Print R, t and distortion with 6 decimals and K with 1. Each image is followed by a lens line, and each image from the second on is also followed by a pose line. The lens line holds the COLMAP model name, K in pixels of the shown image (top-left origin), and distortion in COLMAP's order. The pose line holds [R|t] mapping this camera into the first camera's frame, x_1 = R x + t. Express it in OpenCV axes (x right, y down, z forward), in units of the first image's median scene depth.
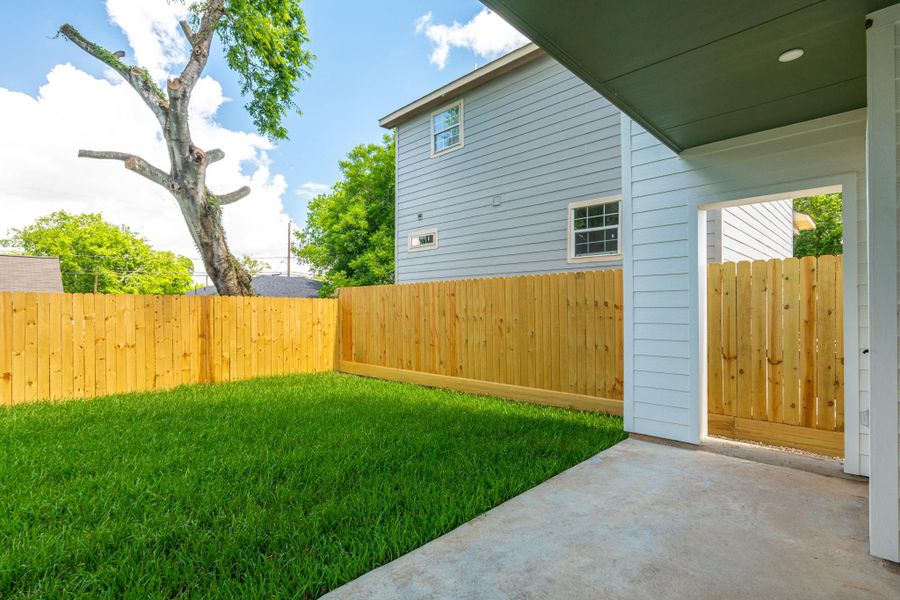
lens RADIAL K [[439.9, 0, 450.0], [0, 439.9, 300.0], [0, 0, 1]] dist [-0.000894, -0.000078]
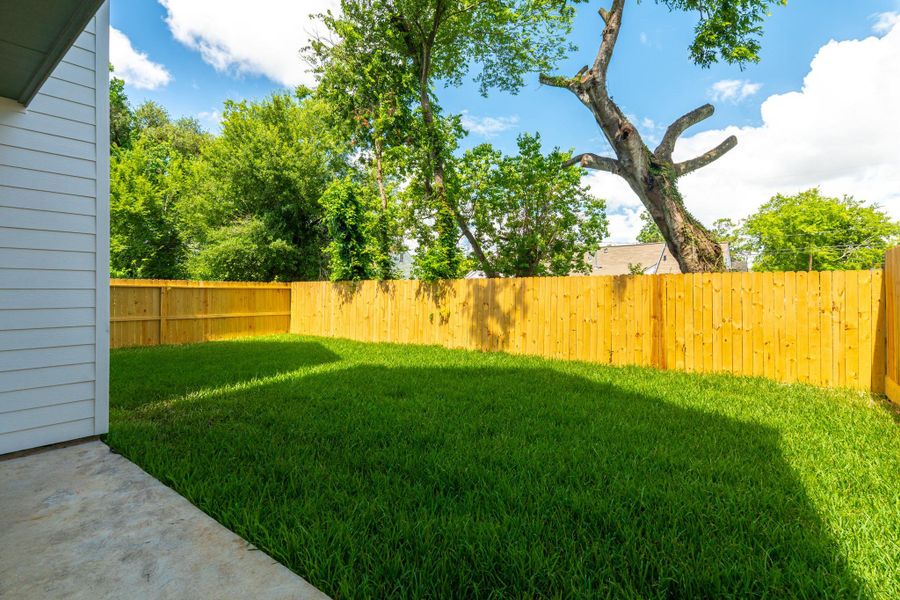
lens RADIAL K [[439.1, 0, 449.9], [0, 439.1, 286.7], [0, 0, 1]] dist [-0.001615, -0.000125]
pose [[0.114946, -0.007061, -0.993347, 0.310320], [0.024482, 0.999691, -0.004273, 0.009730], [0.993070, -0.023828, 0.115083, 0.435395]]
